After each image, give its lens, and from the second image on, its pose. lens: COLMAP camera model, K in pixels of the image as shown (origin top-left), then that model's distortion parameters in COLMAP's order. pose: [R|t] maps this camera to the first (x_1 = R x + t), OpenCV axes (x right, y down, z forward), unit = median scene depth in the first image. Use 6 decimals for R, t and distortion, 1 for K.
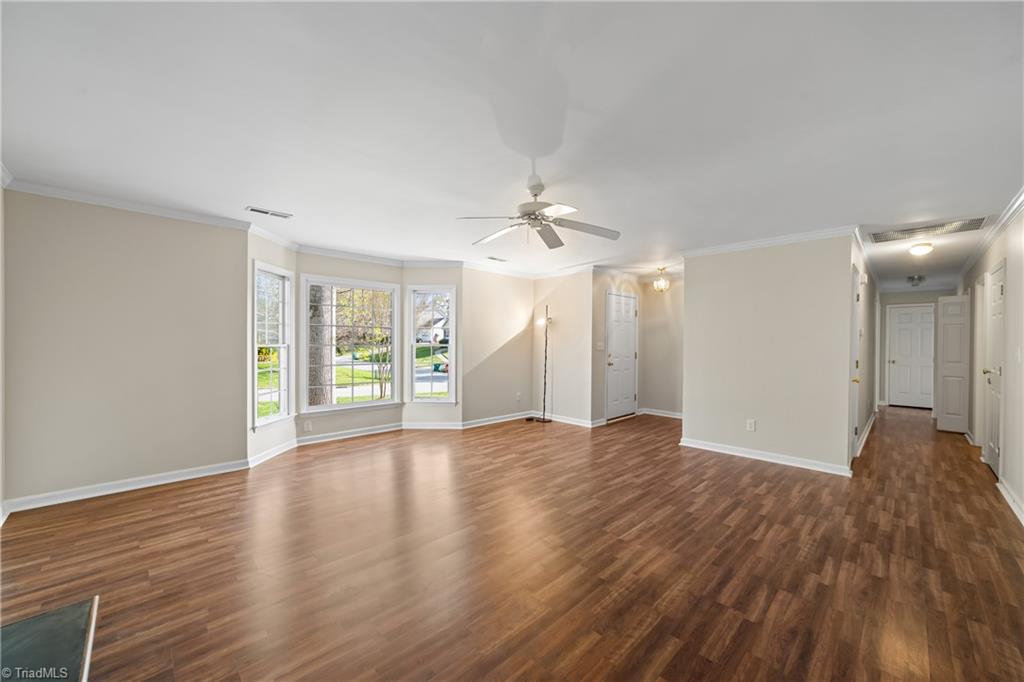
lens RADIAL K [[394.6, 0, 517.3], [0, 394.6, 343.0], [0, 0, 1]] dist [-0.019628, 0.005474]
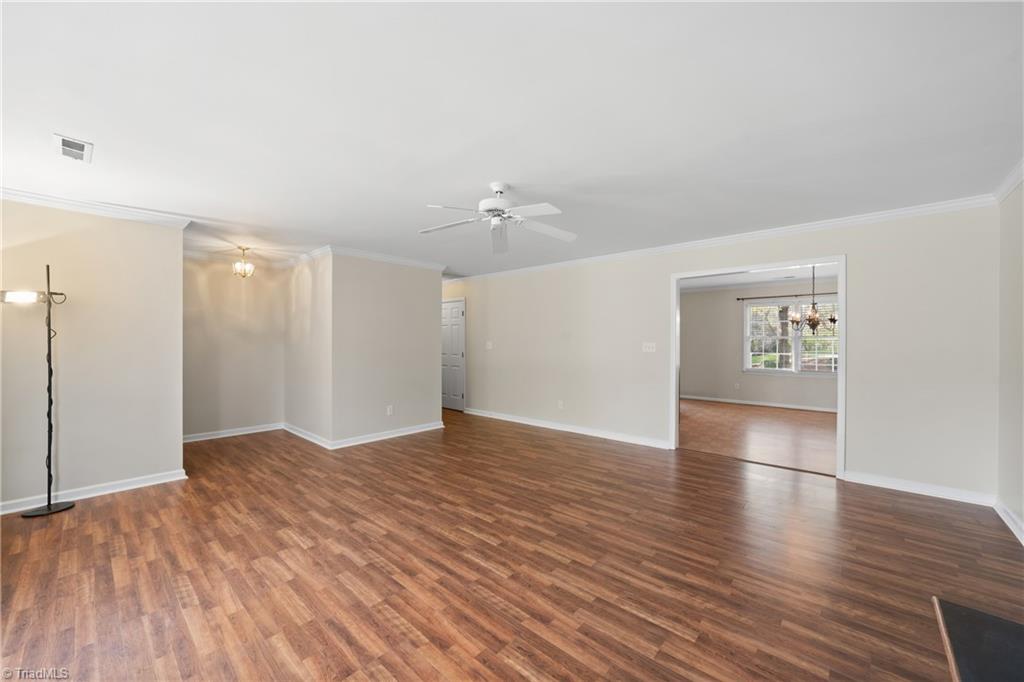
lens RADIAL K [[394.6, 0, 523.6], [0, 394.6, 349.4], [0, 0, 1]] dist [-0.019628, 0.005474]
pose [[-0.059411, -0.032881, 0.997692, -0.687971], [0.004718, 0.999437, 0.033219, -0.014666], [-0.998222, 0.006680, -0.059223, 0.739317]]
